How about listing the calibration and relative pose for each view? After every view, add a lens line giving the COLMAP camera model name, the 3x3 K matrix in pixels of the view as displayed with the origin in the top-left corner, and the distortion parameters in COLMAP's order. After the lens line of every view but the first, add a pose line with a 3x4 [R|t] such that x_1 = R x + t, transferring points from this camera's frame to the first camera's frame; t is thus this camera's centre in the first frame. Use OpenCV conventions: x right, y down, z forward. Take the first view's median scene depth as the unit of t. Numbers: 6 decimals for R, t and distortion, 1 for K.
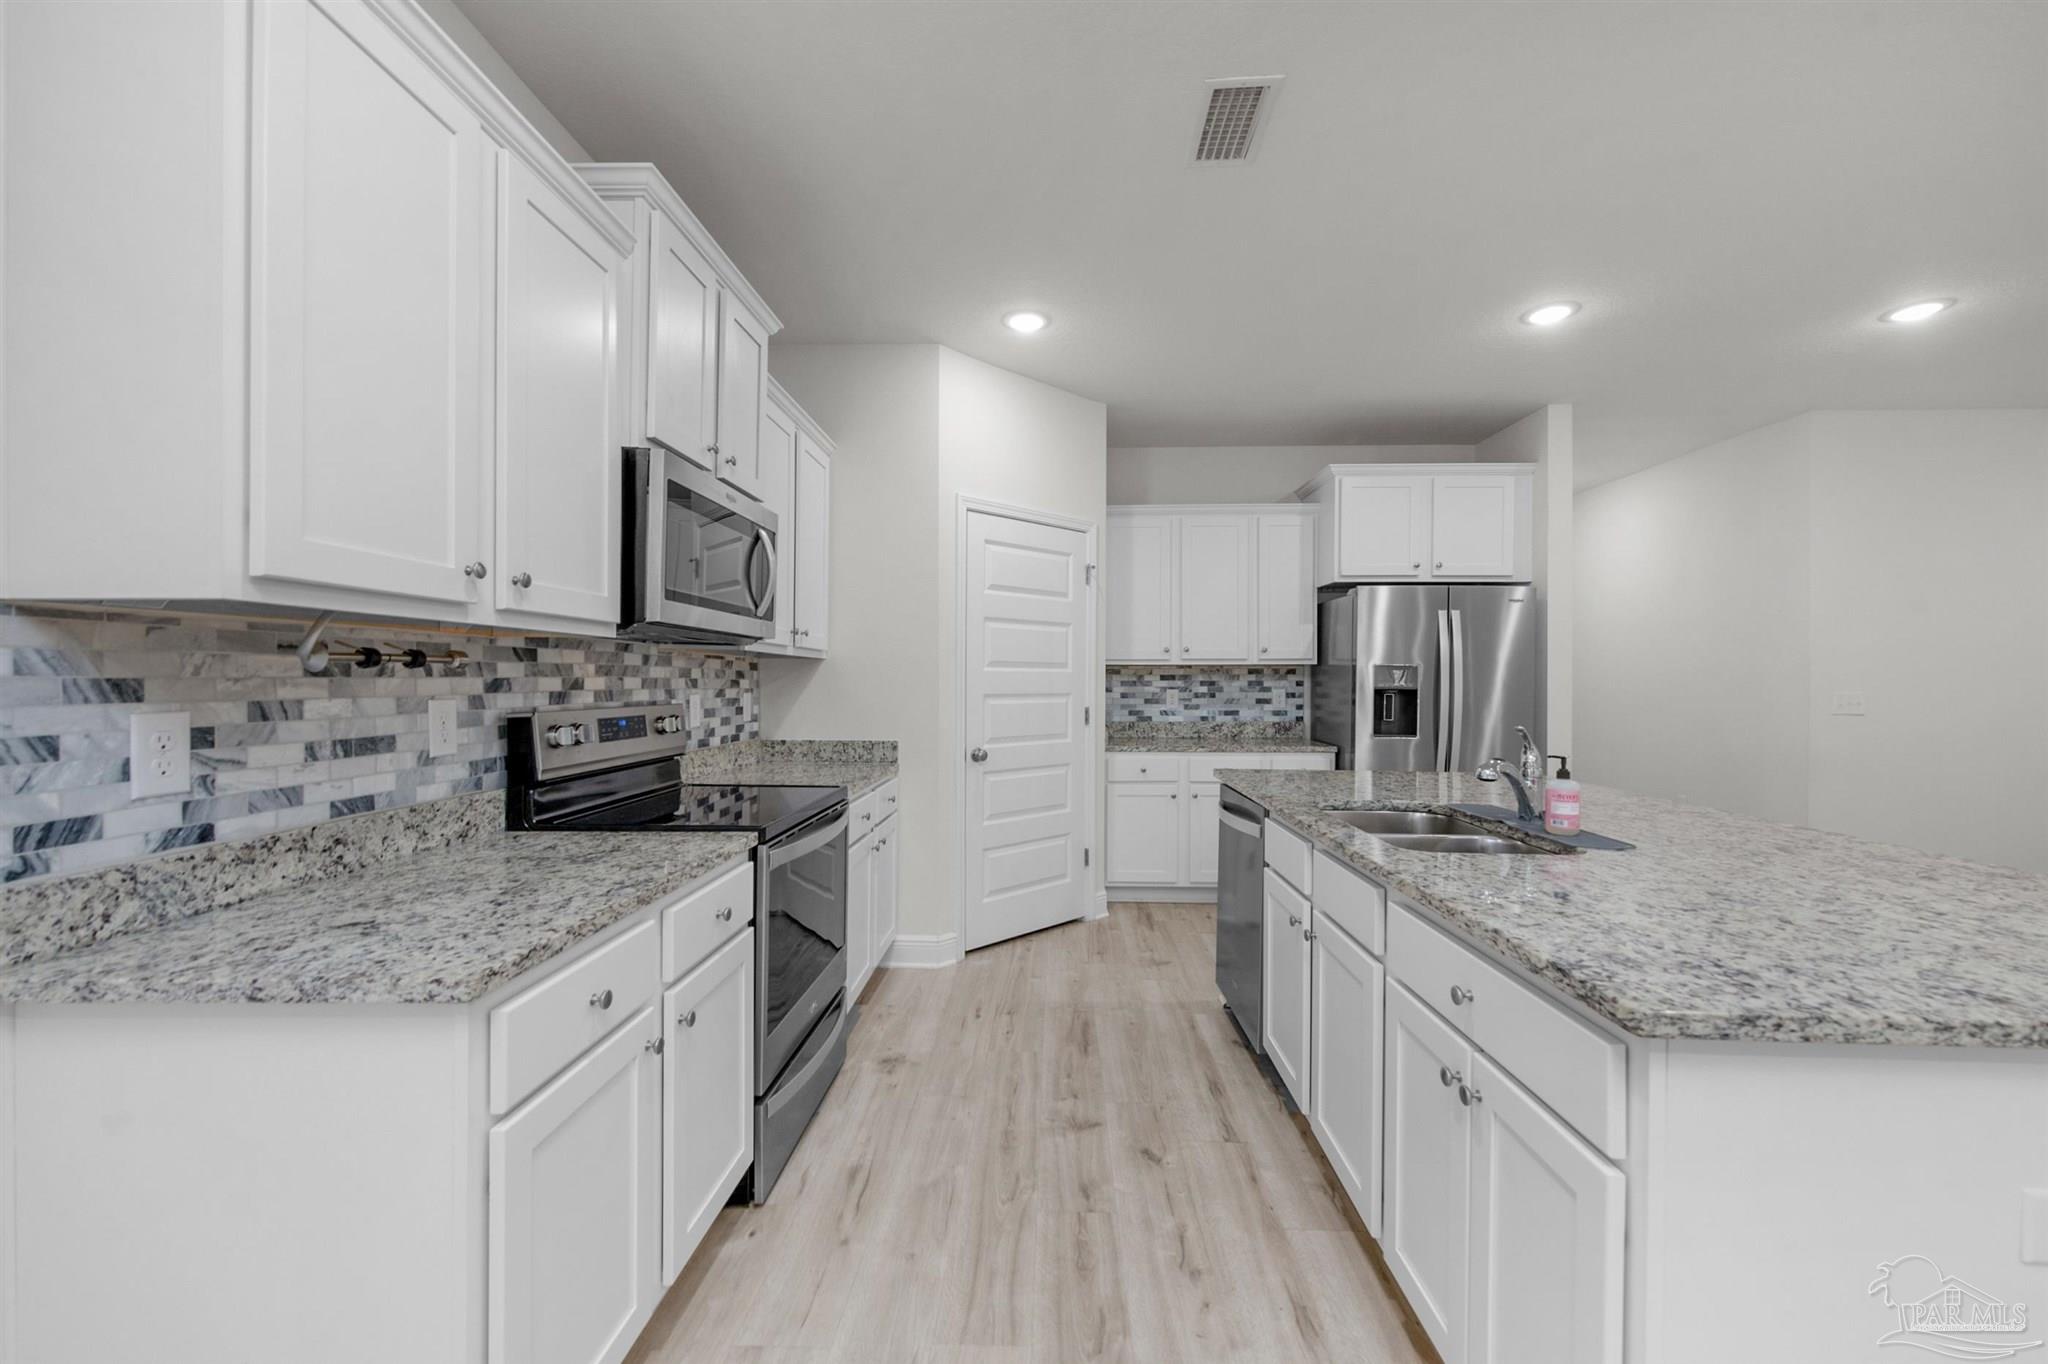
lens RADIAL K [[819.5, 0, 1034.9], [0, 819.5, 684.7], [0, 0, 1]] dist [0.007070, -0.000147]
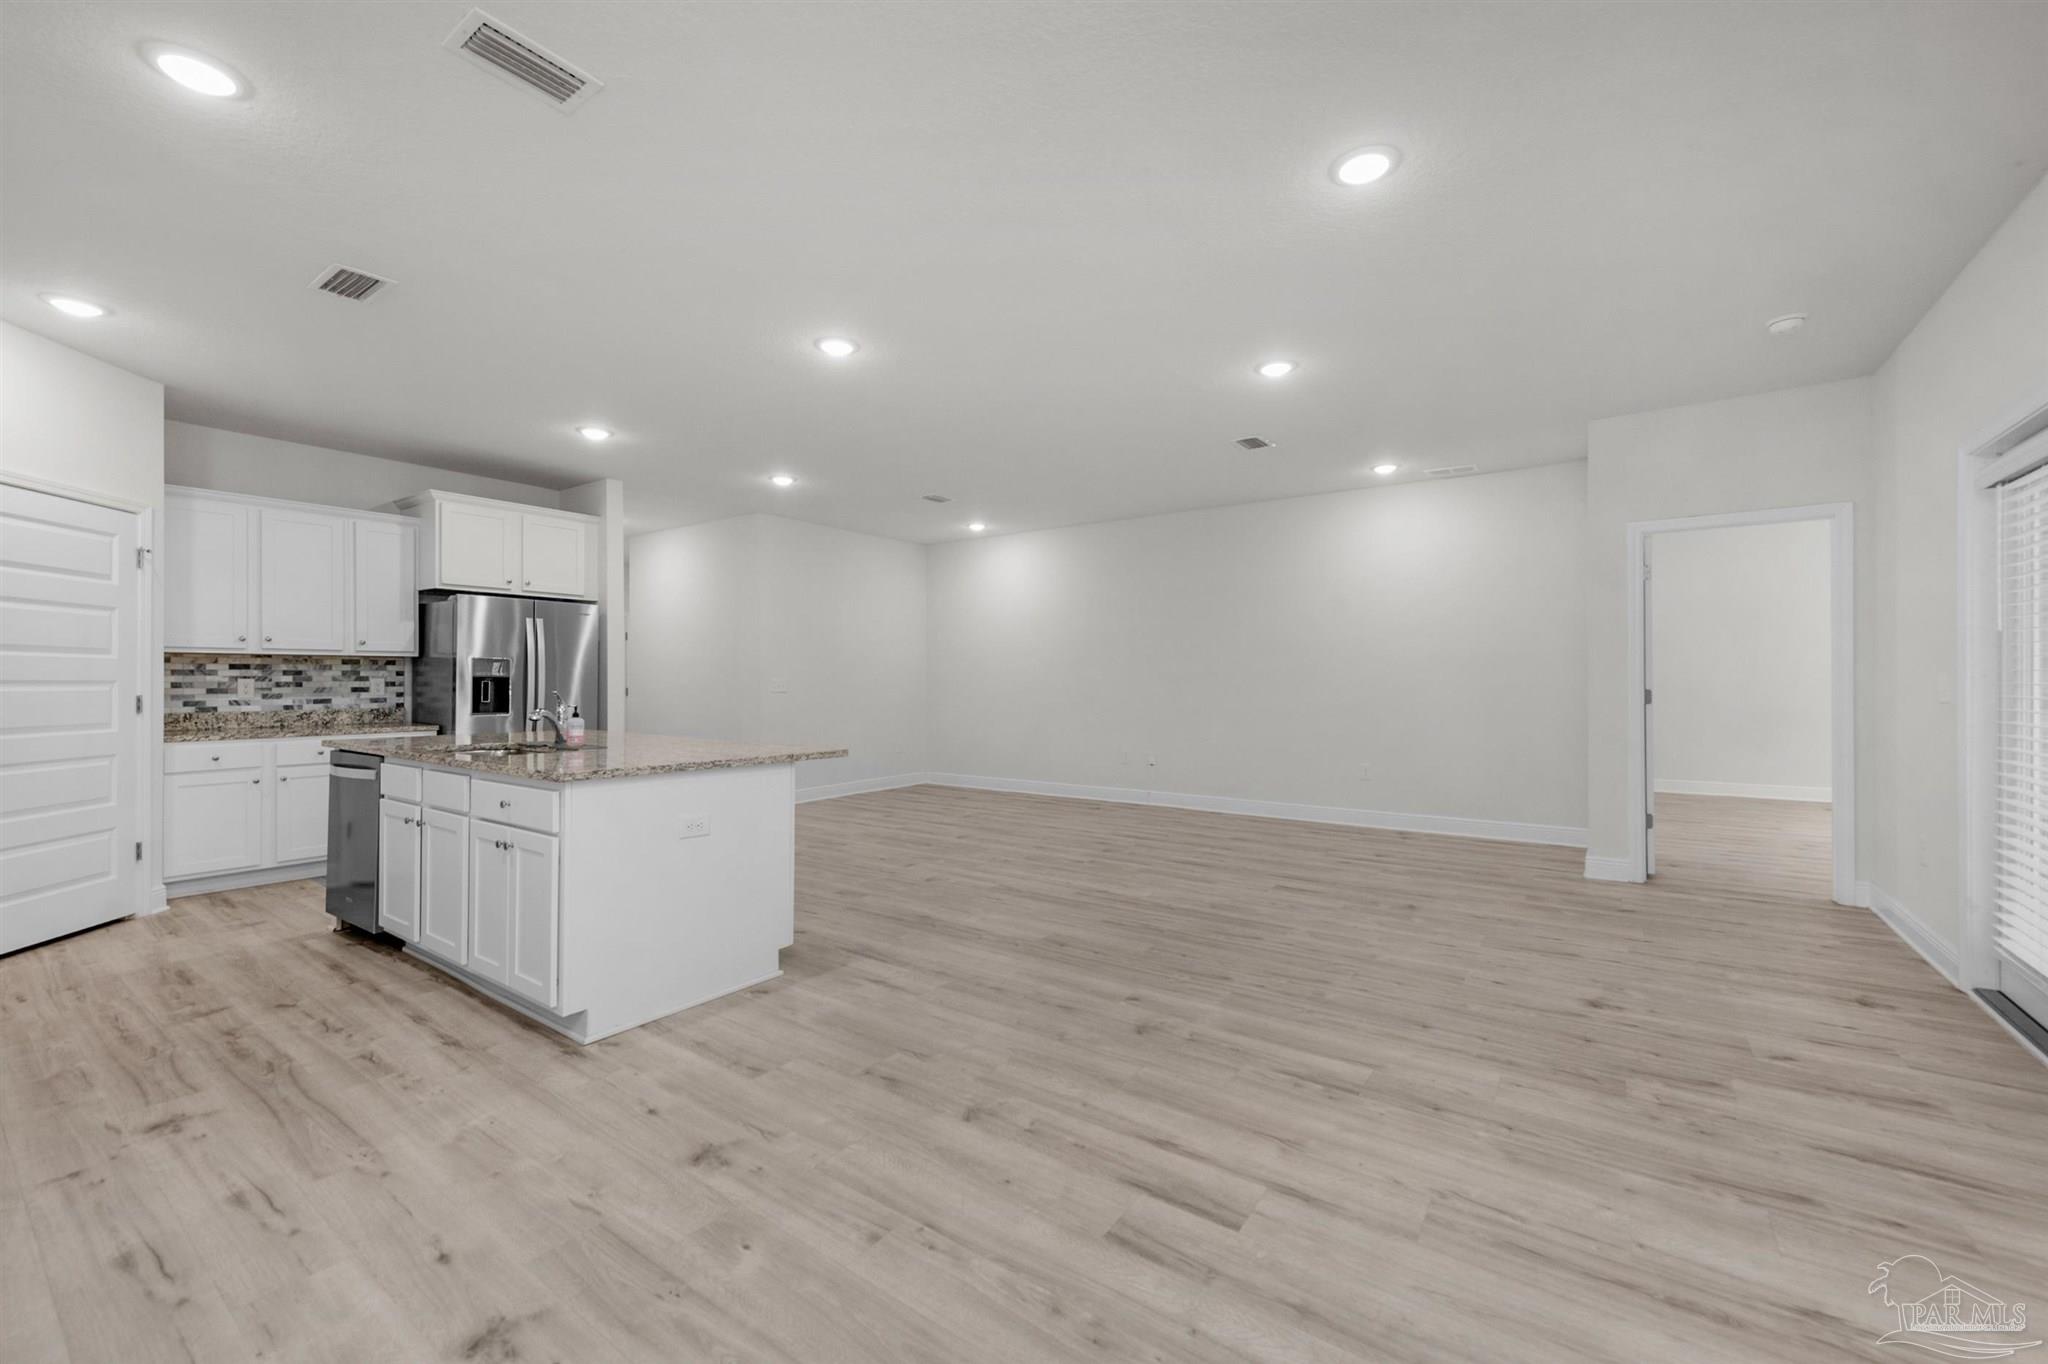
lens RADIAL K [[823.8, 0, 1024.0], [0, 823.8, 682.0], [0, 0, 1]] dist [0.003390, 0.000060]
pose [[0.564314, -0.003033, 0.825555, -0.314592], [0.003883, 0.999992, 0.001020, 0.030590], [-0.825551, 0.002630, 0.564321, -0.843681]]
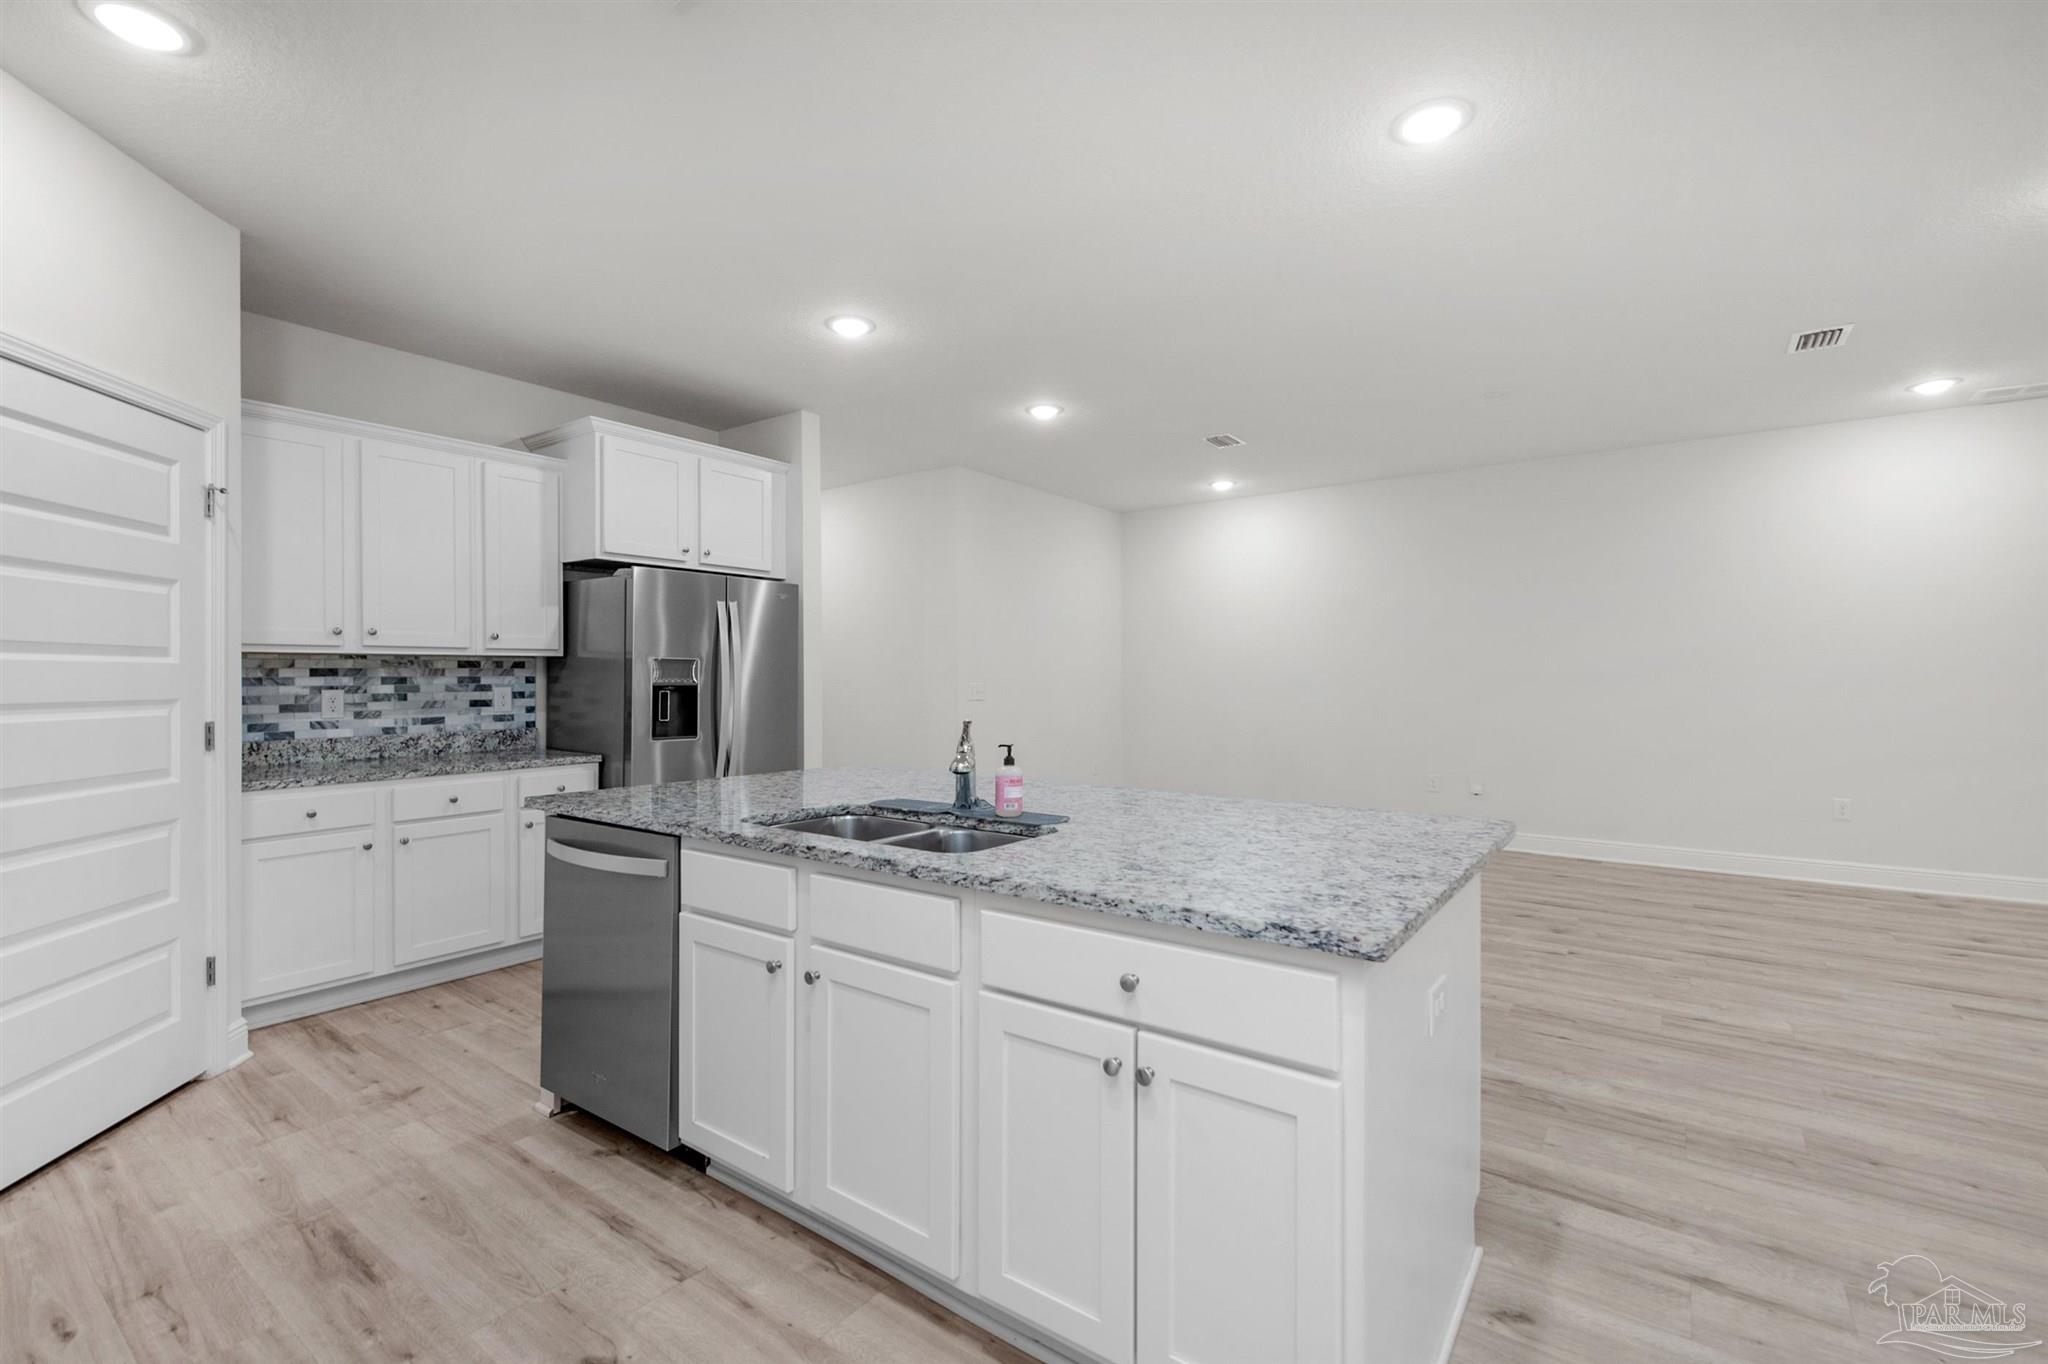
lens RADIAL K [[873.5, 0, 1033.0], [0, 873.5, 680.1], [0, 0, 1]] dist [0.002121, -0.000358]
pose [[0.560412, -0.006691, 0.828187, -0.267565], [0.007054, 0.999970, 0.003305, -0.001923], [-0.828184, 0.003990, 0.560442, 0.289995]]
